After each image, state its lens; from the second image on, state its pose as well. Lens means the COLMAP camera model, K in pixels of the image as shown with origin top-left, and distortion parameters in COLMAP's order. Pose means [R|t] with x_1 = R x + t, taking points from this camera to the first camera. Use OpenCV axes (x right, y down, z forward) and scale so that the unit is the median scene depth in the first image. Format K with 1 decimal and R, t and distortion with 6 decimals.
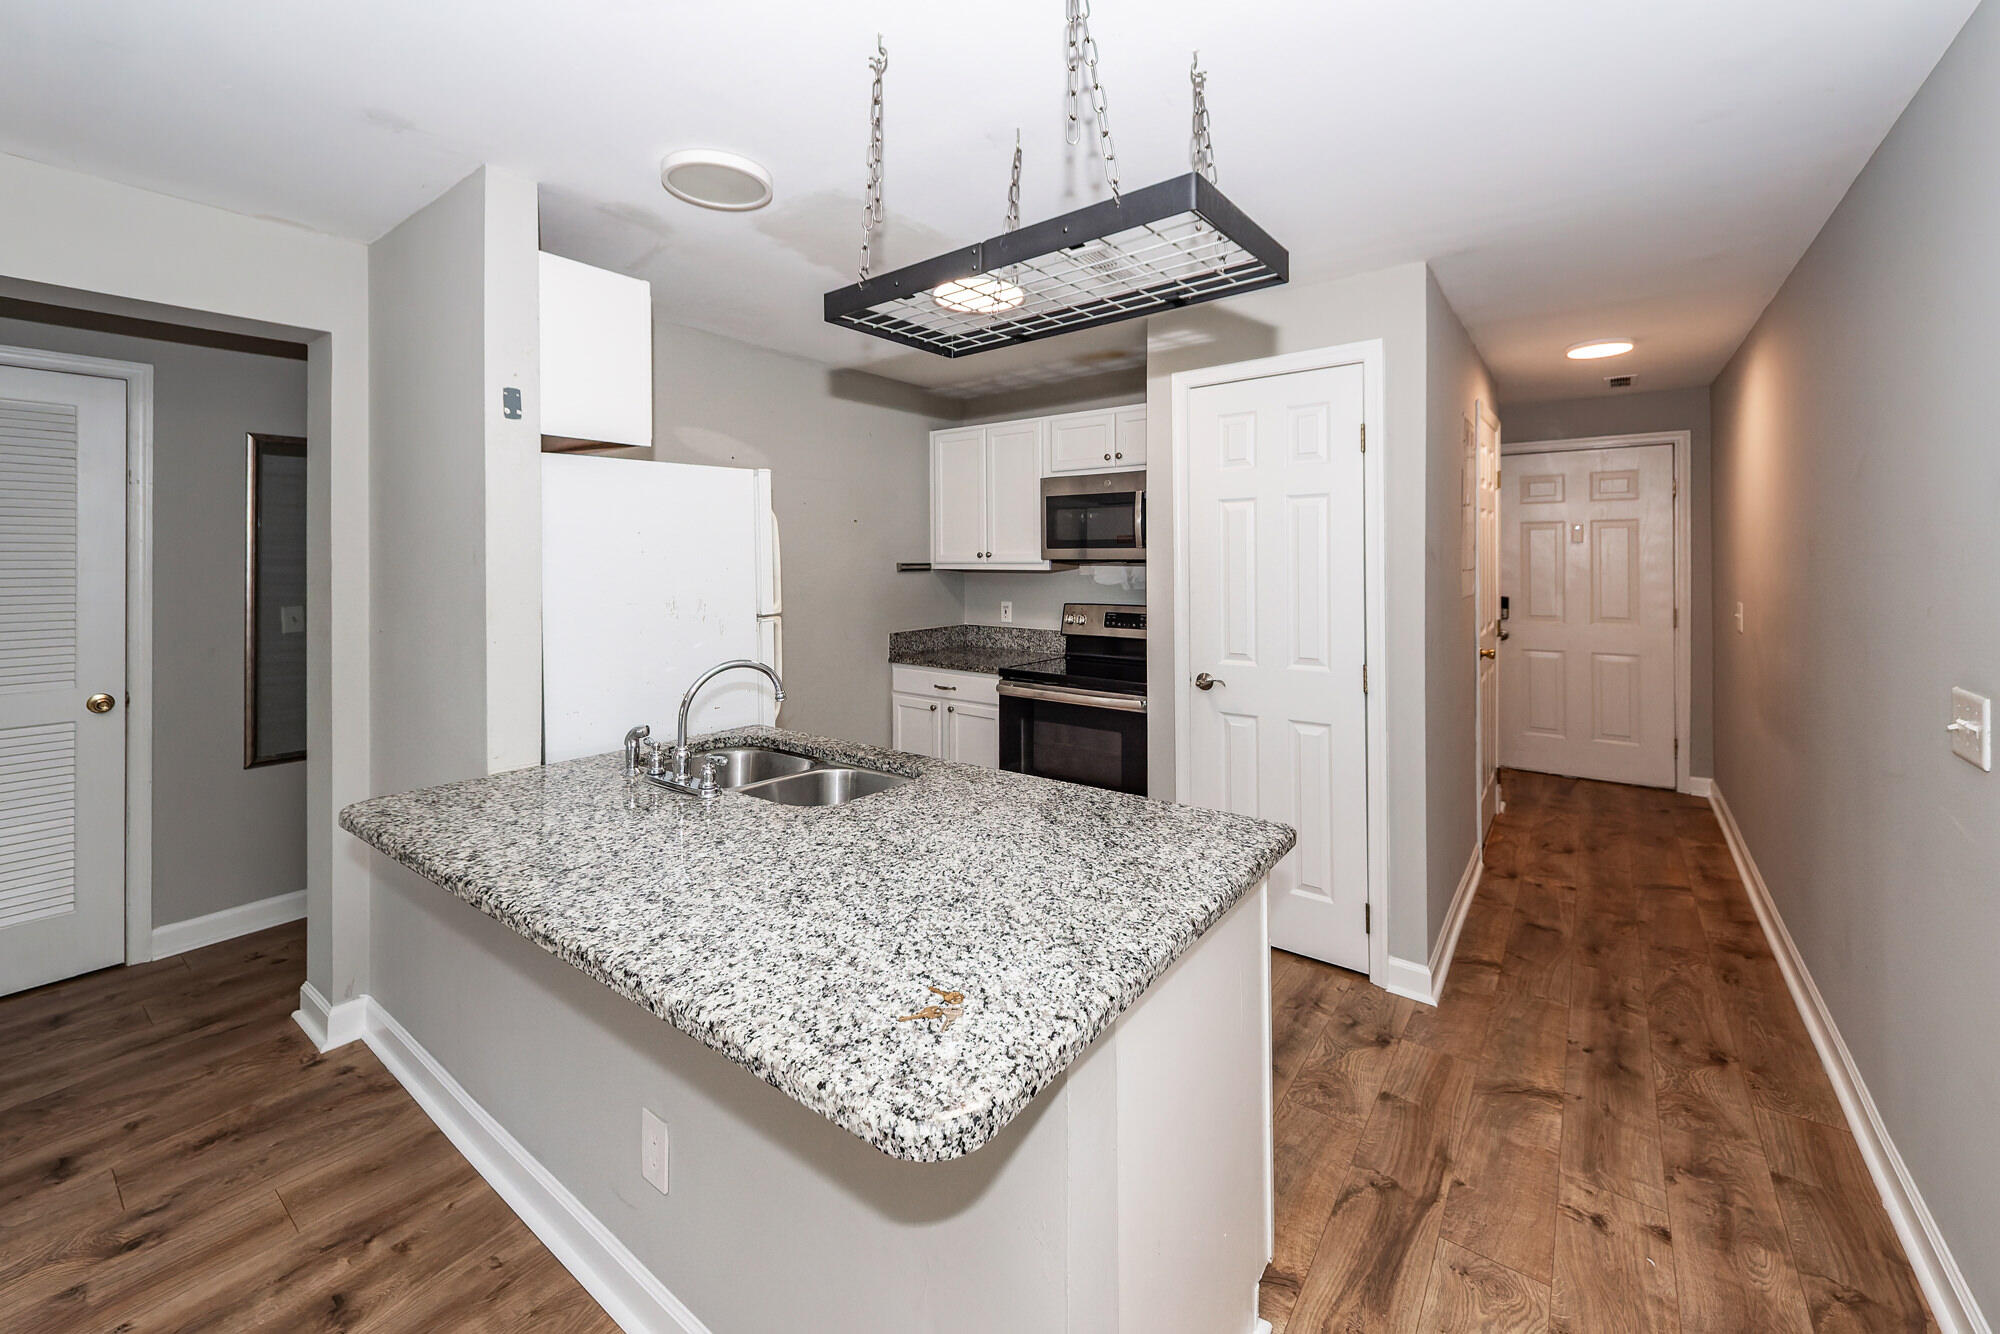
lens RADIAL K [[793.0, 0, 986.8], [0, 793.0, 551.7], [0, 0, 1]] dist [0.009106, -0.000859]
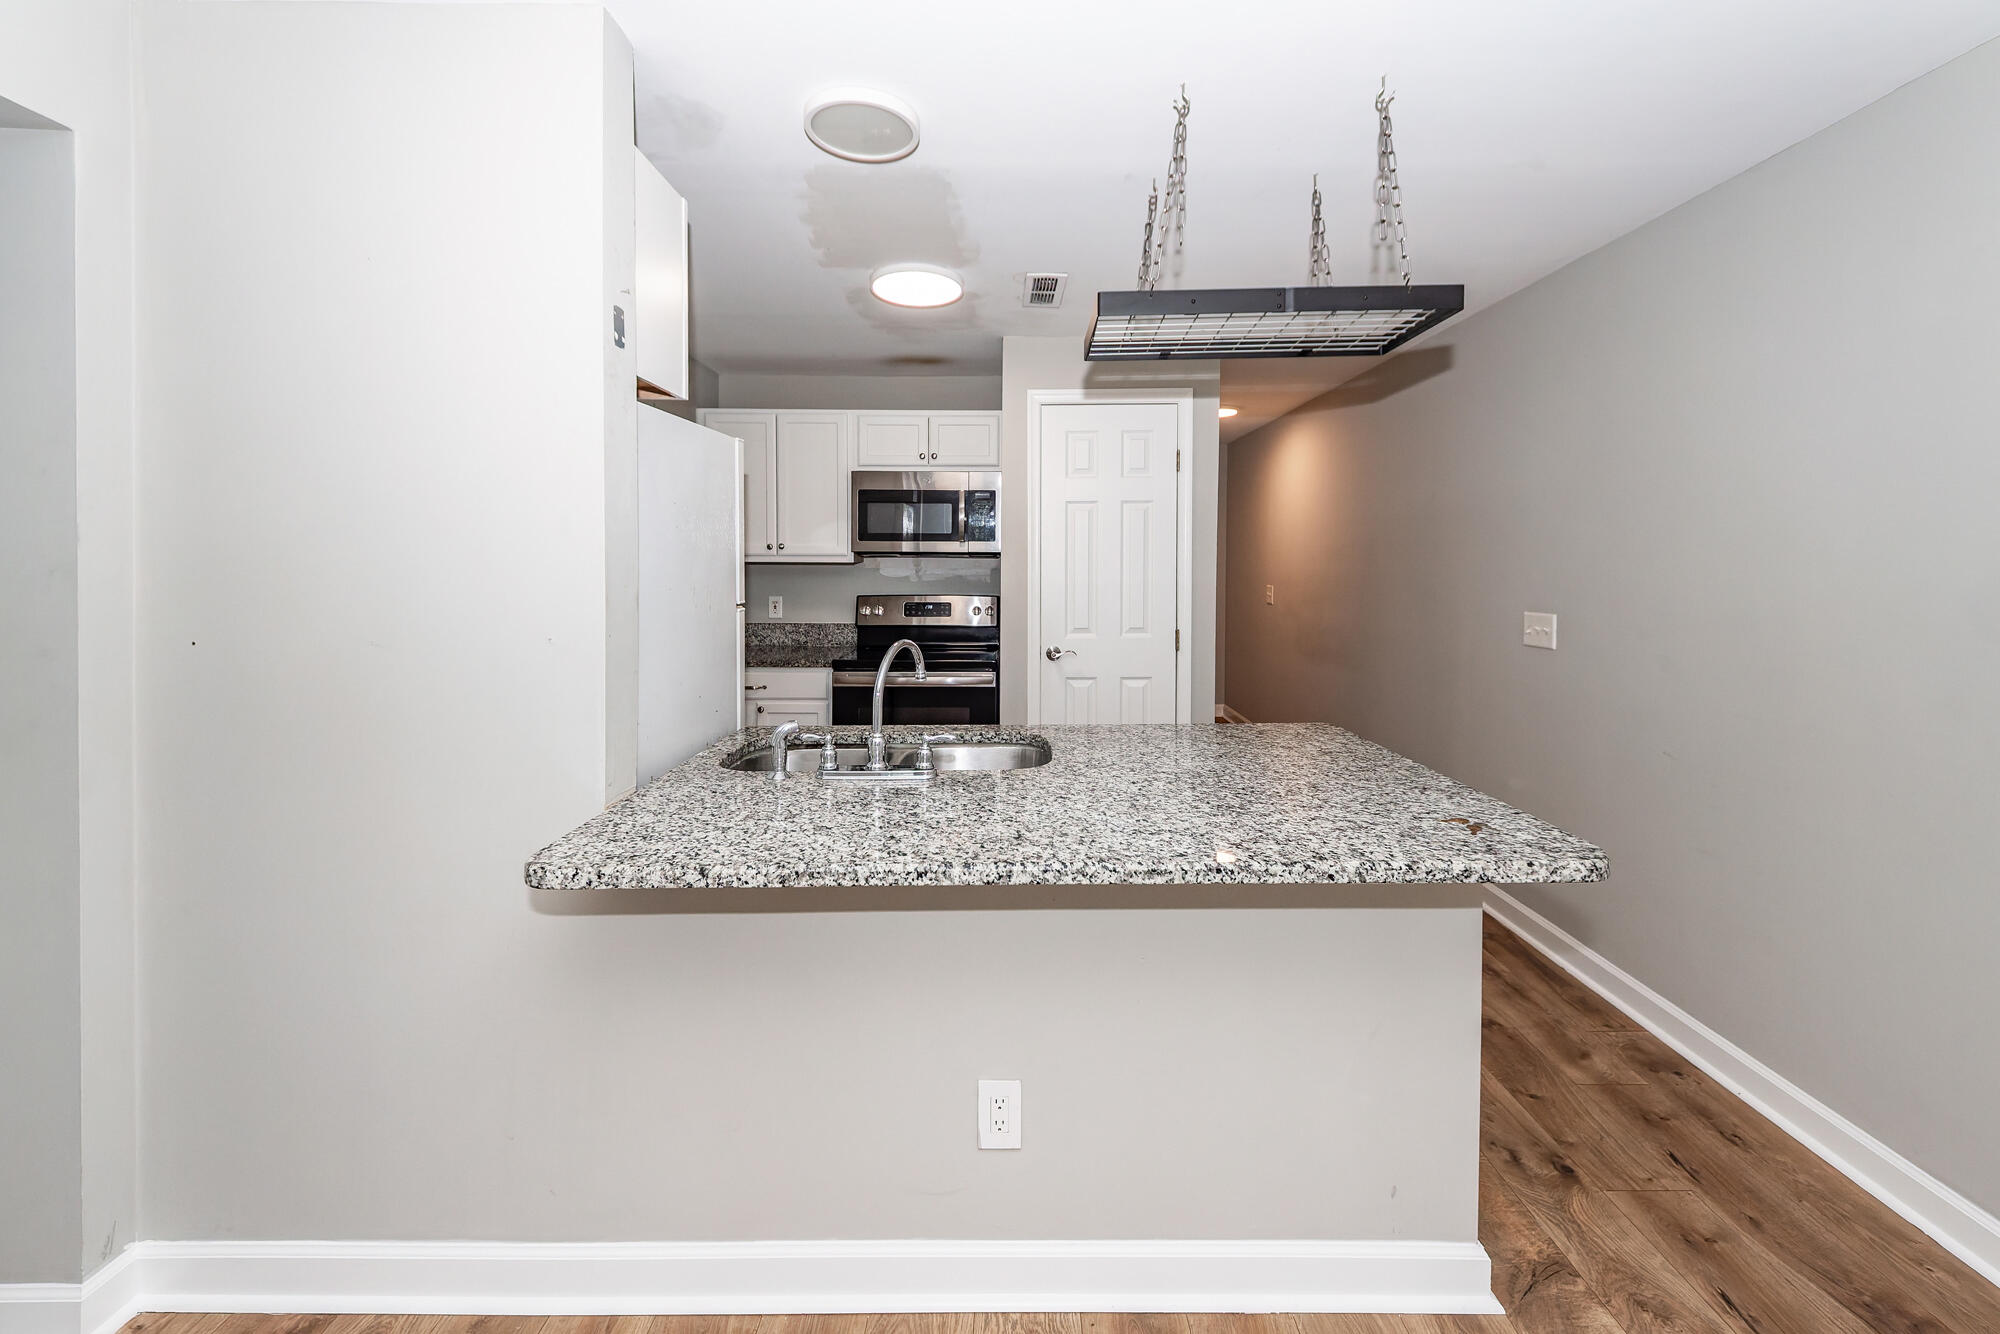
lens RADIAL K [[793.0, 0, 992.3], [0, 793.0, 568.3], [0, 0, 1]] dist [0.009106, -0.000859]
pose [[0.802780, 0.001119, 0.596274, -0.412585], [-0.007995, 0.999929, 0.008888, 0.021543], [-0.596222, -0.011902, 0.802732, 0.084999]]
